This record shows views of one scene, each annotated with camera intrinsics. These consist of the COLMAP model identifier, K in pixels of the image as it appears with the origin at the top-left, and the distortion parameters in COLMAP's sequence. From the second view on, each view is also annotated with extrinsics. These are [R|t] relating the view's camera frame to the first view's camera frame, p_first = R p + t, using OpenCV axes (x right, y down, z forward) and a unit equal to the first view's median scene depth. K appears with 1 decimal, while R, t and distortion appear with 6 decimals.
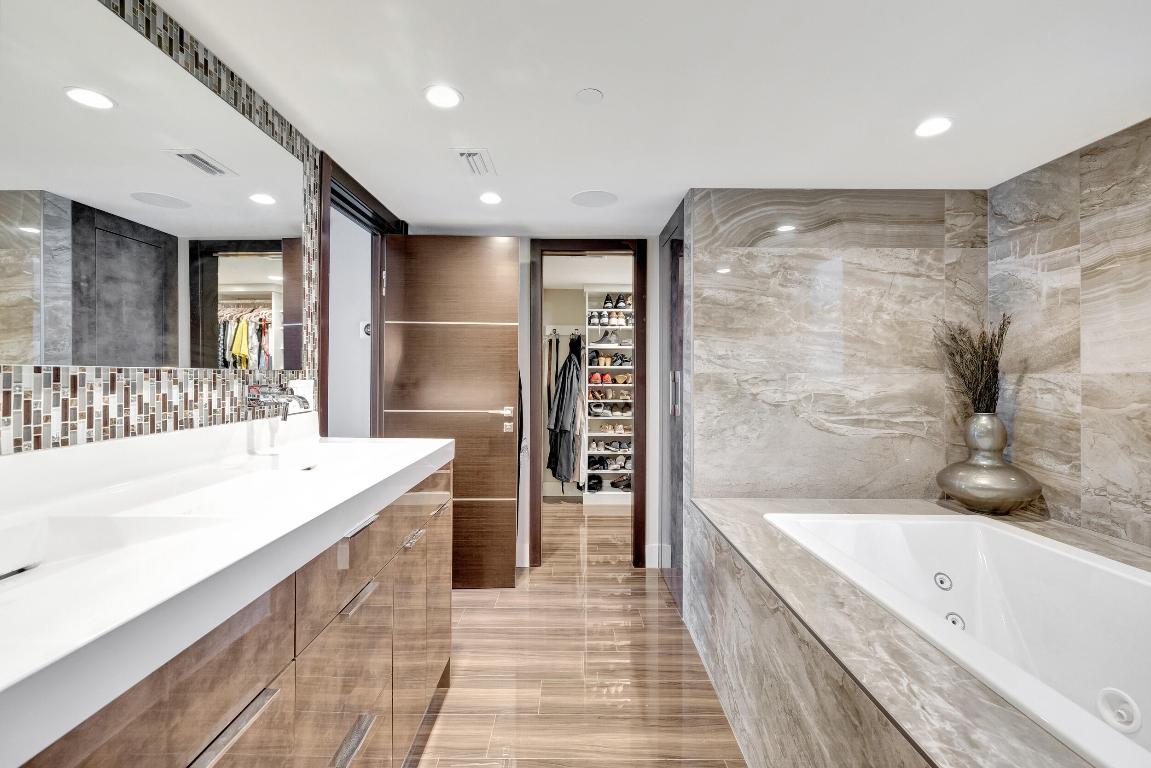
lens RADIAL K [[483.3, 0, 581.6], [0, 483.3, 371.0], [0, 0, 1]] dist [0.000673, 0.000629]
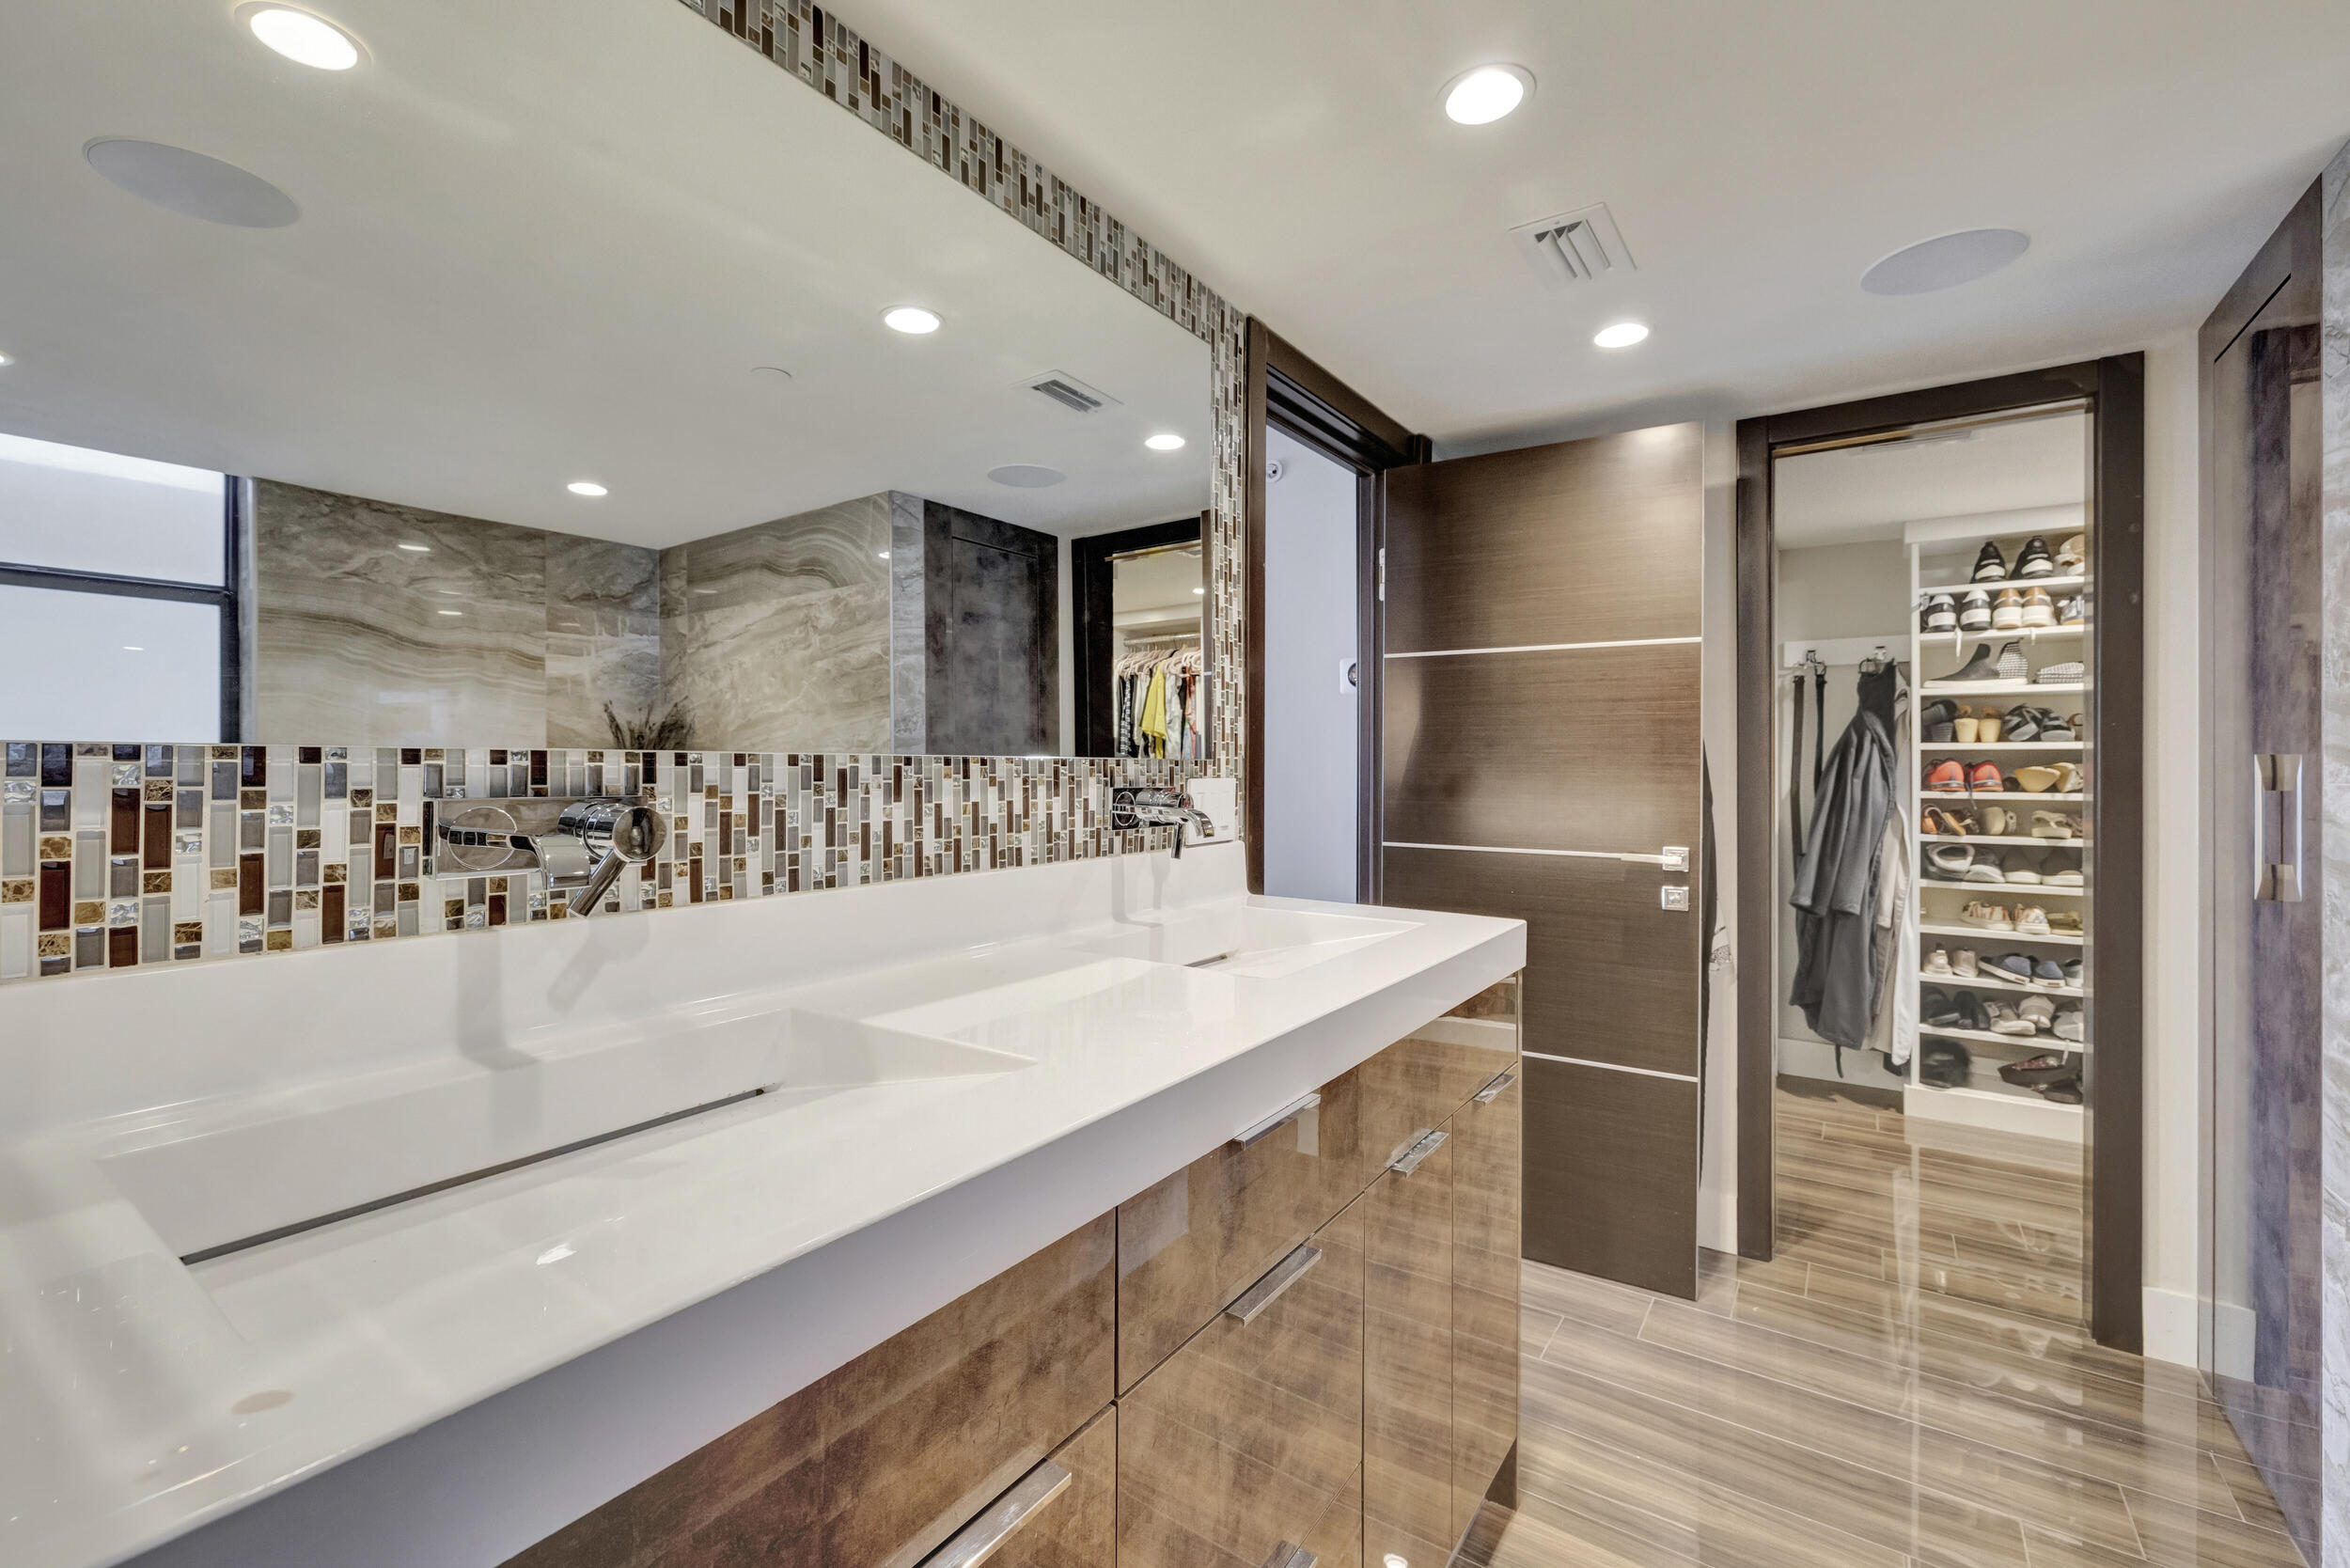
lens RADIAL K [[986.8, 0, 1173.9], [0, 986.8, 765.4], [0, 0, 1]] dist [0.000673, 0.000629]
pose [[0.807252, -0.002893, -0.590199, -0.004975], [0.006134, 0.999975, 0.003488, 0.001639], [0.590174, -0.006435, 0.807250, 0.189180]]
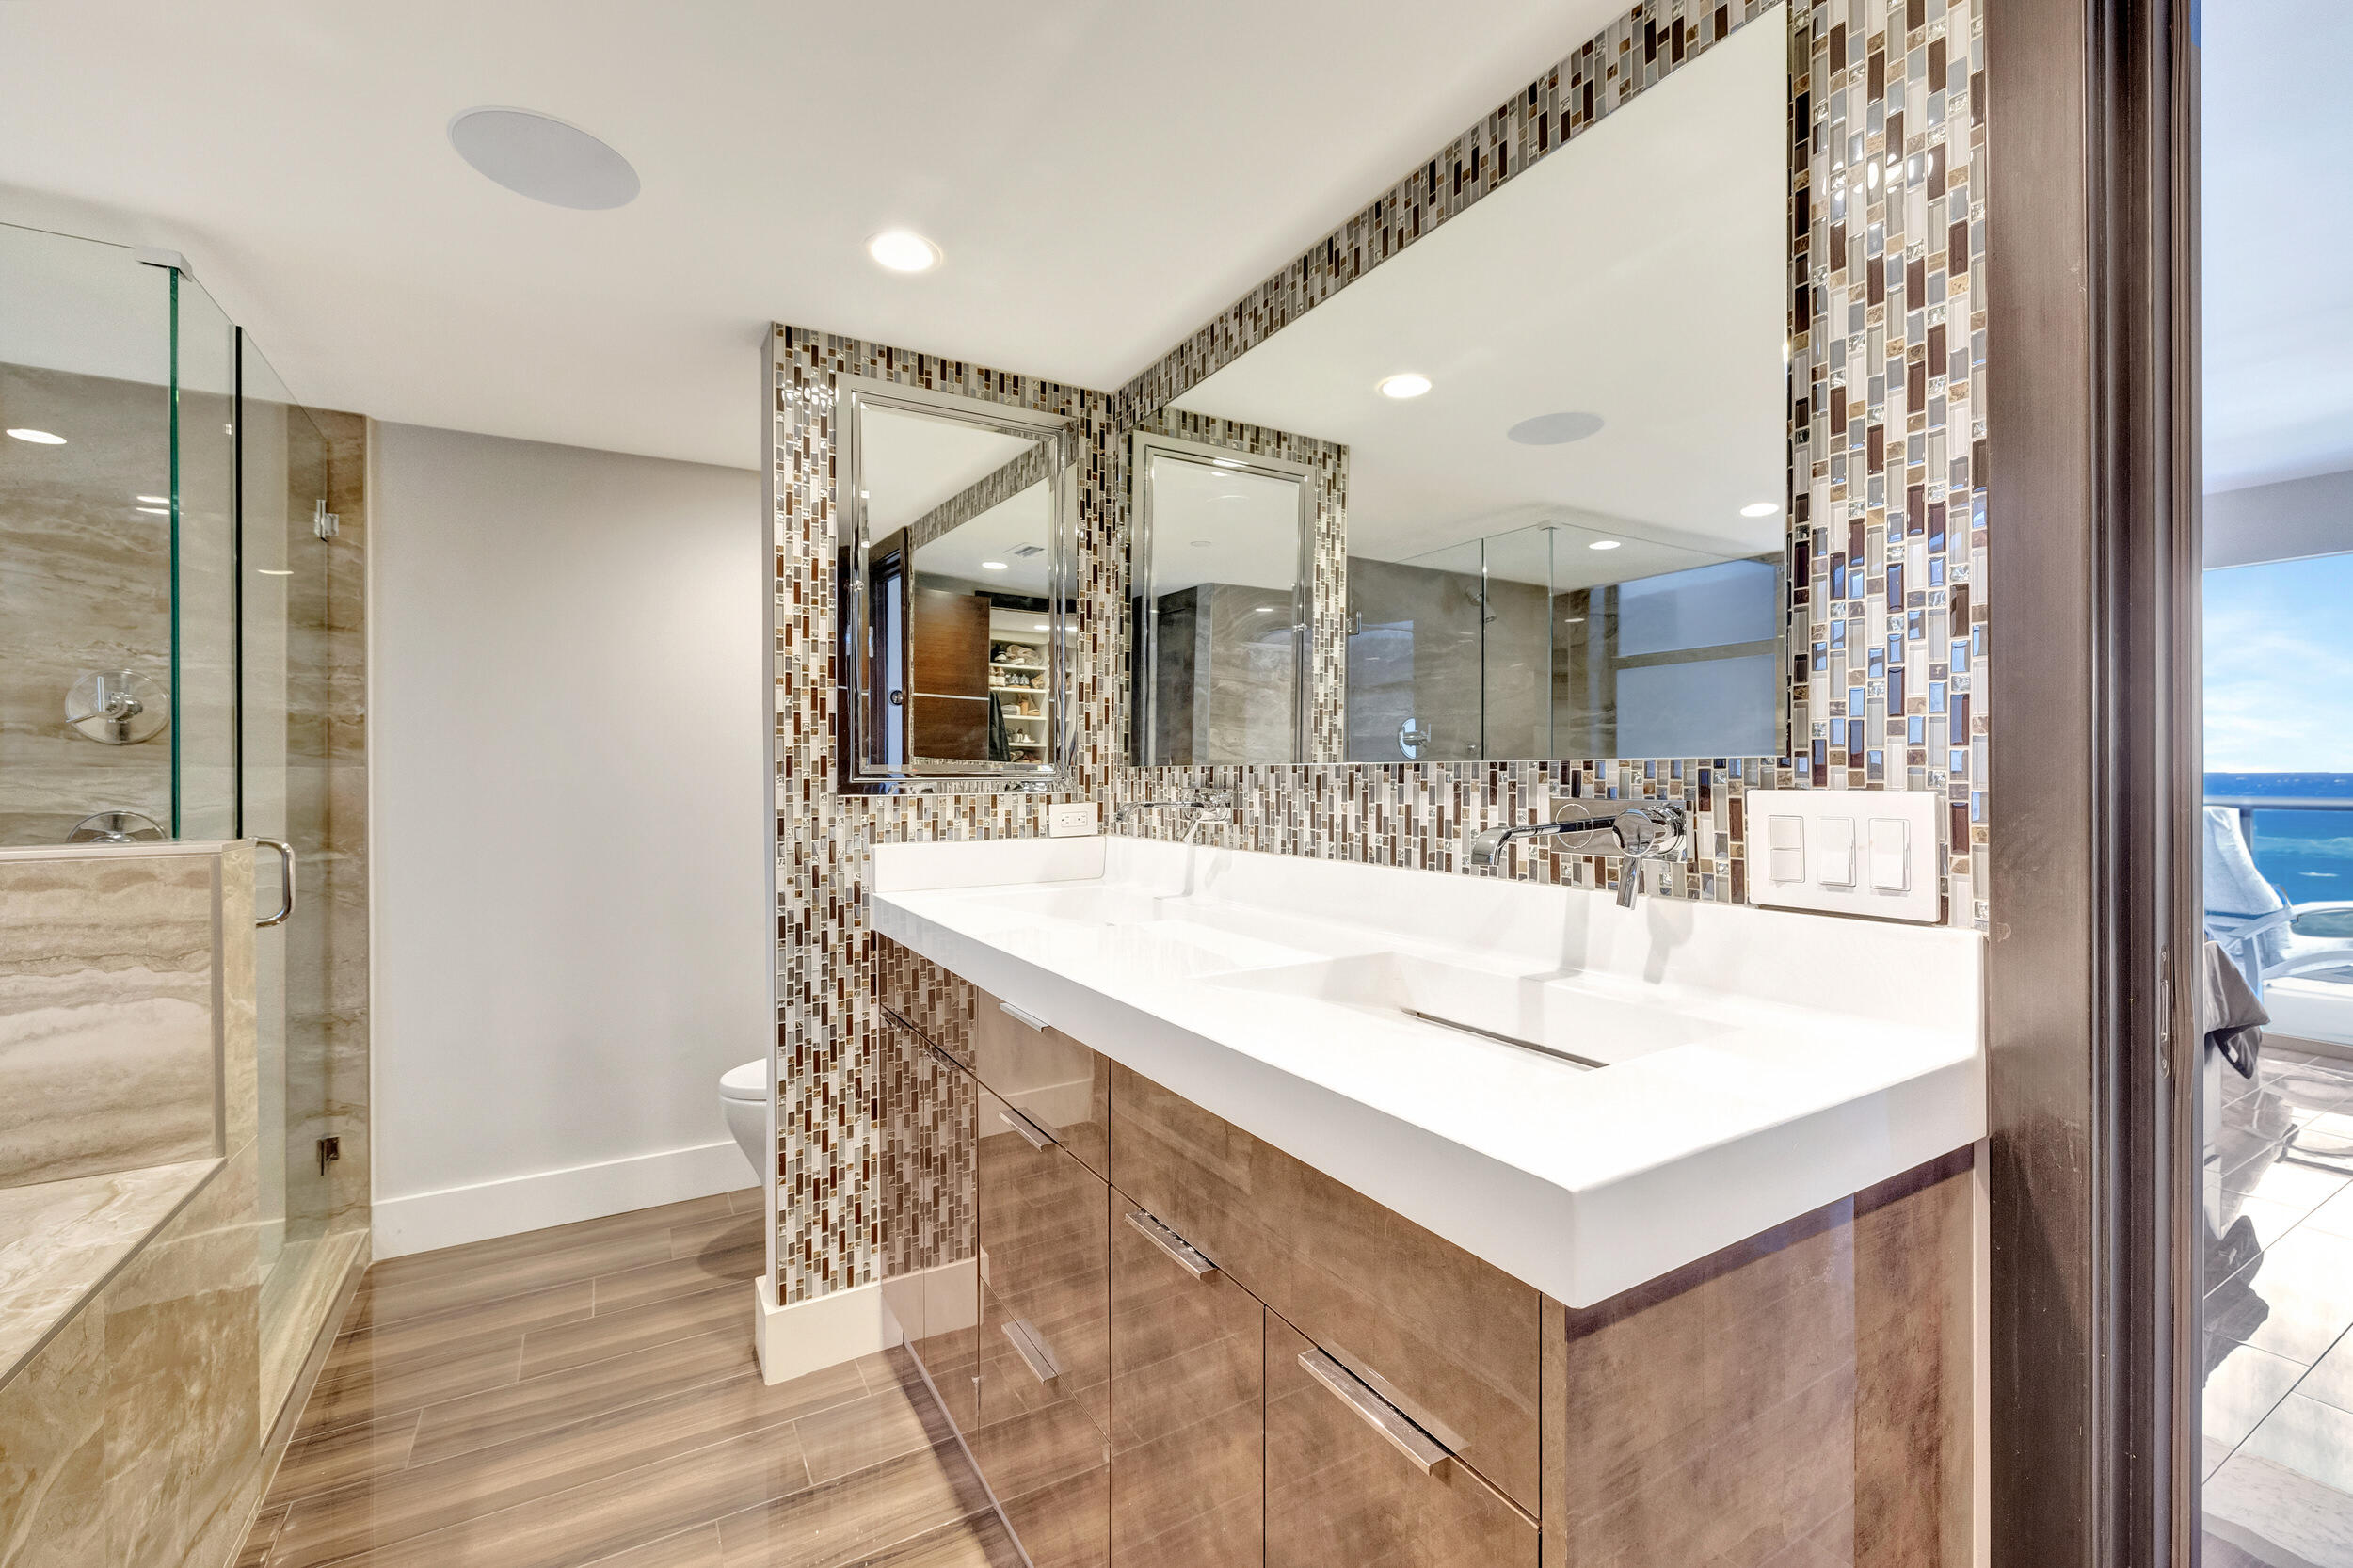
lens RADIAL K [[988.0, 0, 1171.0], [0, 988.0, 781.5], [0, 0, 1]] dist [0.000673, 0.000629]
pose [[-0.874551, 0.002258, -0.484929, 0.002961], [0.004691, 0.999982, -0.003805, 0.018324], [0.484911, -0.005602, -0.874545, 1.700240]]
